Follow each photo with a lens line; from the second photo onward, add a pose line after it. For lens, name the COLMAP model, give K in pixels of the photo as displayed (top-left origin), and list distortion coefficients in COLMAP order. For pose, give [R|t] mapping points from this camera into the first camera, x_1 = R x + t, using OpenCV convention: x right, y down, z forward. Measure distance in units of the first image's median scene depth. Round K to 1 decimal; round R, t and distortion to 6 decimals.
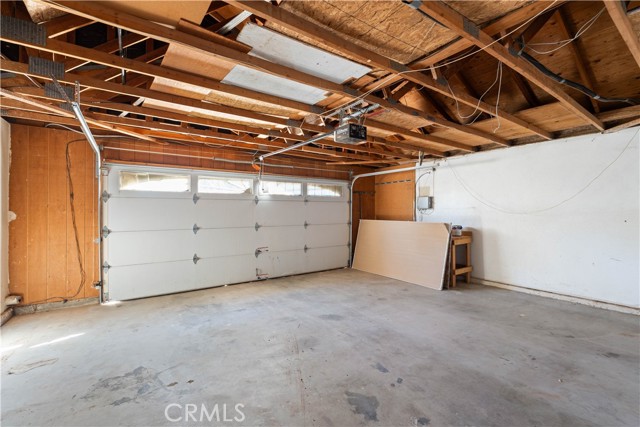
lens RADIAL K [[281.1, 0, 319.3], [0, 281.1, 213.1], [0, 0, 1]] dist [-0.007759, 0.001093]
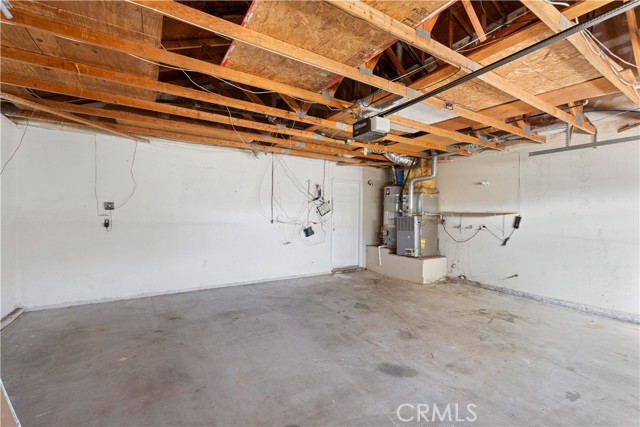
lens RADIAL K [[281.1, 0, 321.4], [0, 281.1, 213.9], [0, 0, 1]] dist [-0.007759, 0.001093]
pose [[-0.998991, -0.005091, 0.044611, 0.236280], [-0.005096, 0.999987, 0.000015, -0.003754], [-0.044610, -0.000212, -0.999004, 2.014162]]
